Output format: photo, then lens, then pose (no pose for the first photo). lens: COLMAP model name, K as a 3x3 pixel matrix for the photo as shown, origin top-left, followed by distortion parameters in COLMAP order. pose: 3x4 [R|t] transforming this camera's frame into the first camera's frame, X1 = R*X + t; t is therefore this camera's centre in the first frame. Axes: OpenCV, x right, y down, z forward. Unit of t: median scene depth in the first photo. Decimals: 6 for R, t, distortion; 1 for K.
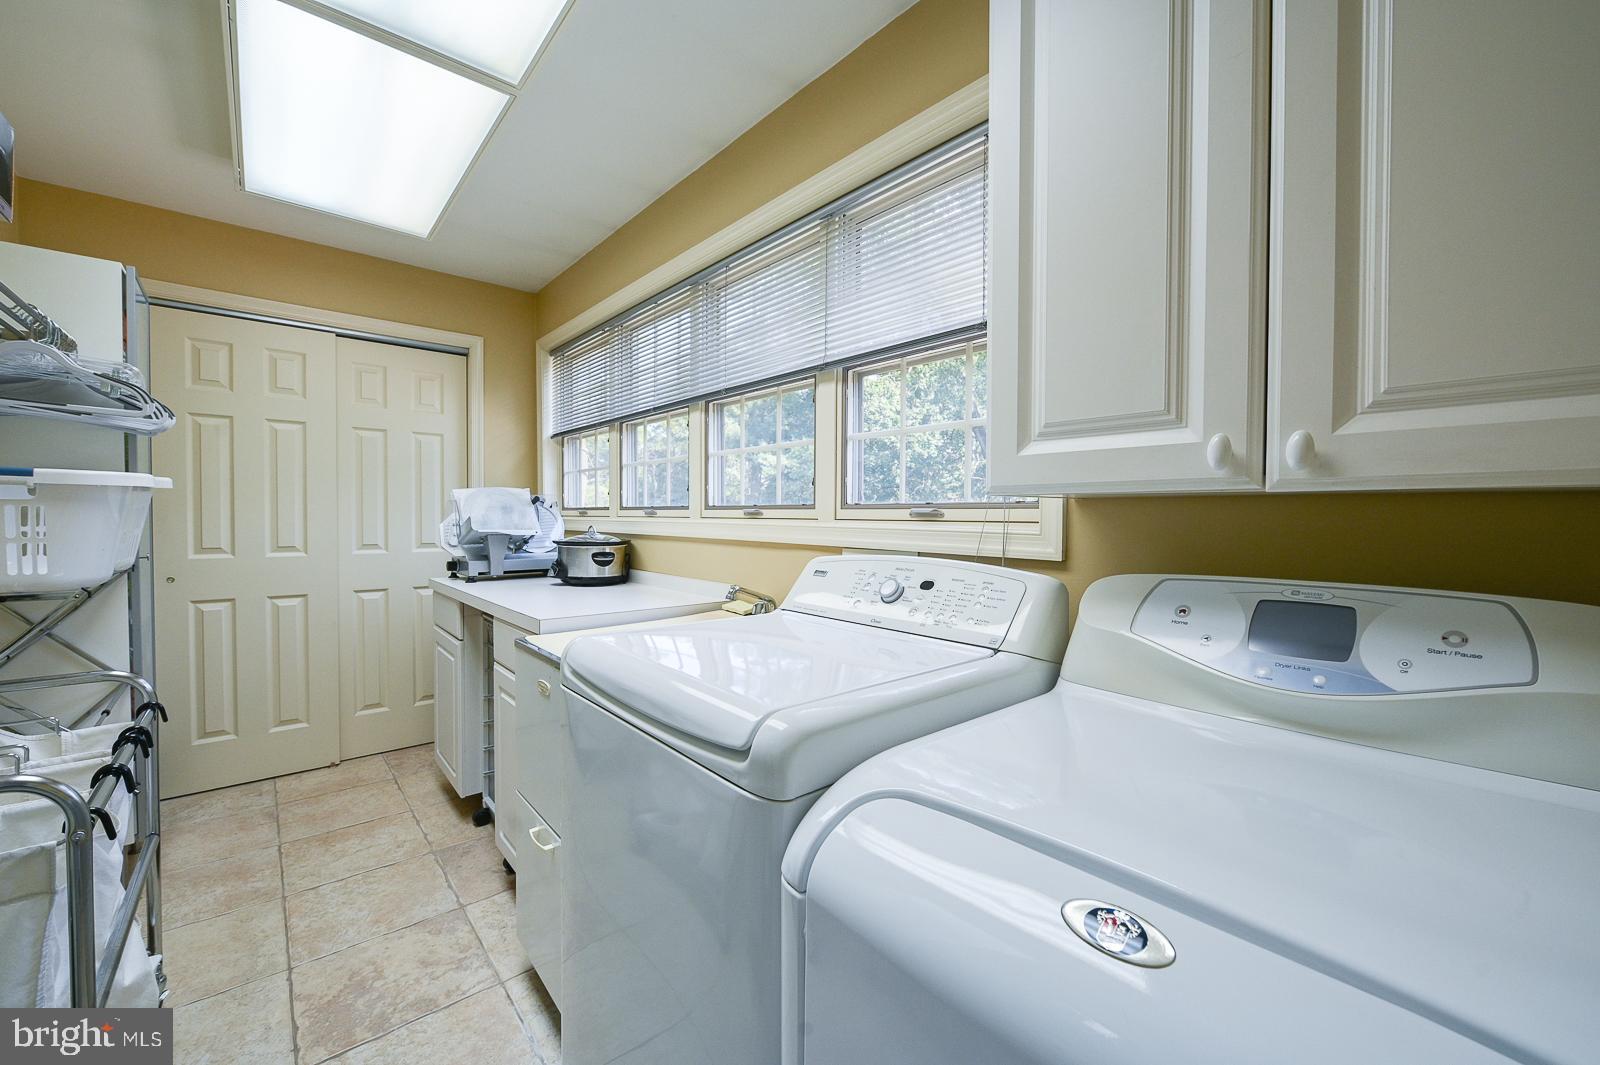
lens RADIAL K [[643.0, 0, 801.0], [0, 643.0, 526.5], [0, 0, 1]] dist [-0.005954, -0.001784]
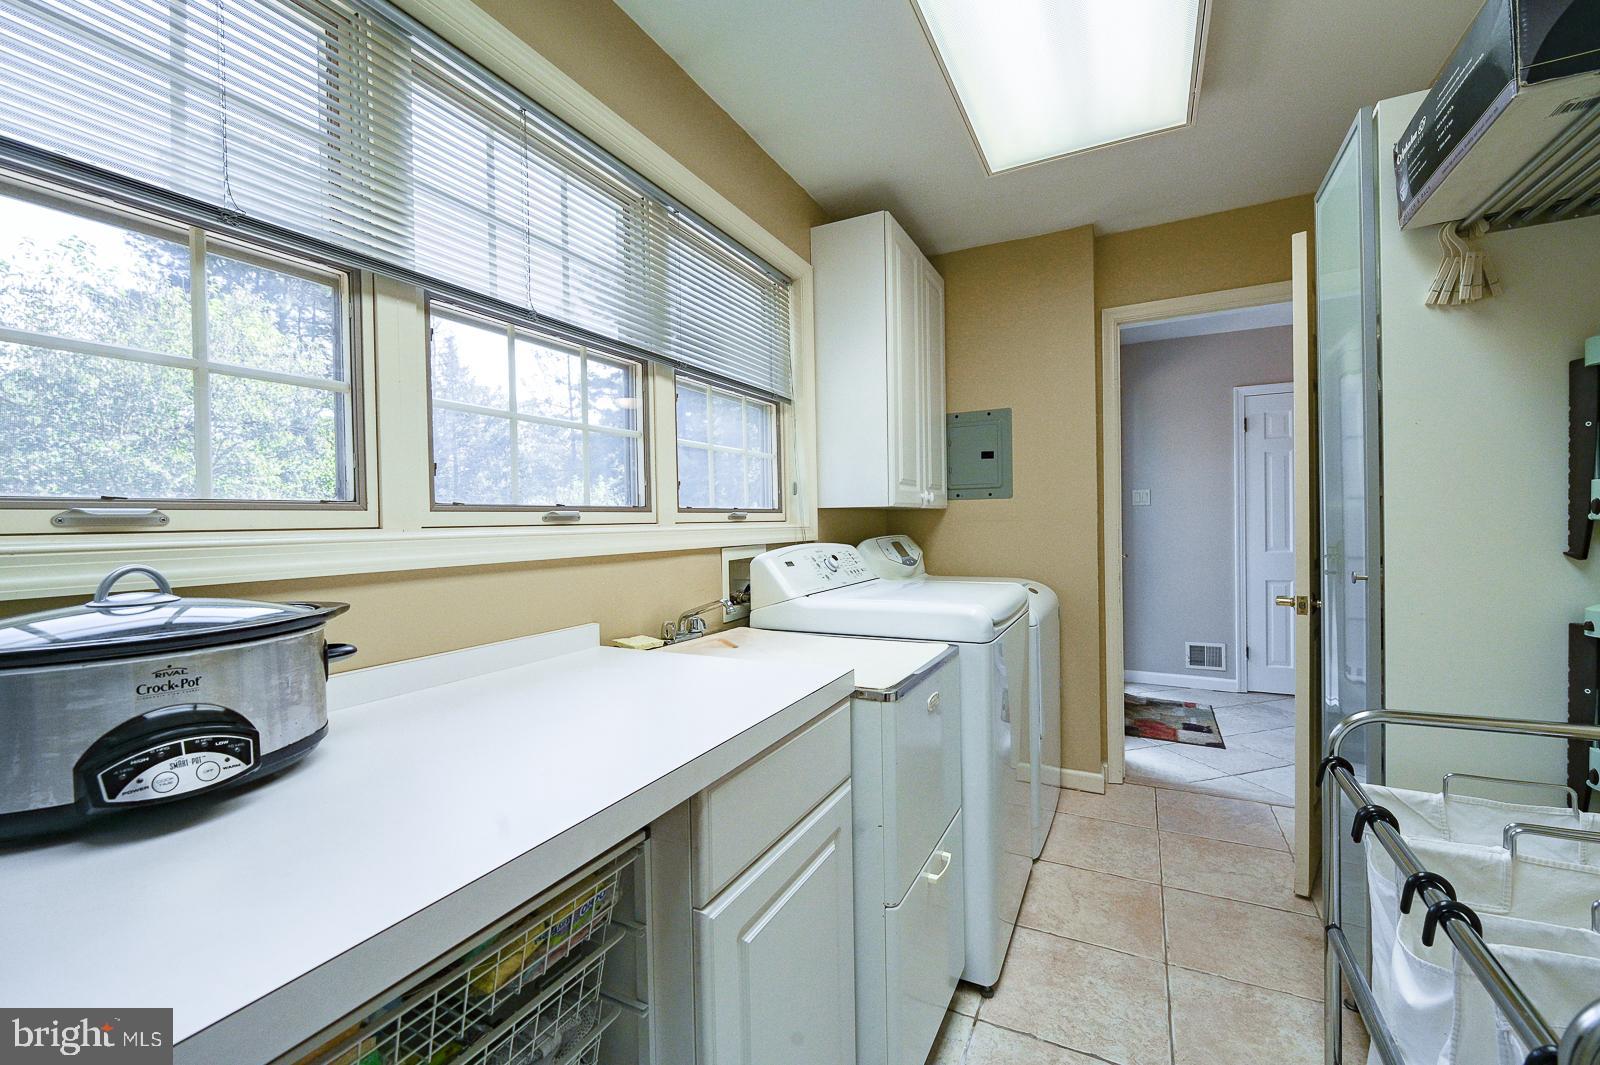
lens RADIAL K [[643.0, 0, 802.3], [0, 643.0, 526.4], [0, 0, 1]] dist [-0.005954, -0.001784]
pose [[-0.371896, -0.019190, 0.928076, -0.944070], [0.021778, 0.999331, 0.029390, -0.030524], [-0.928019, 0.031142, -0.371229, 1.203553]]
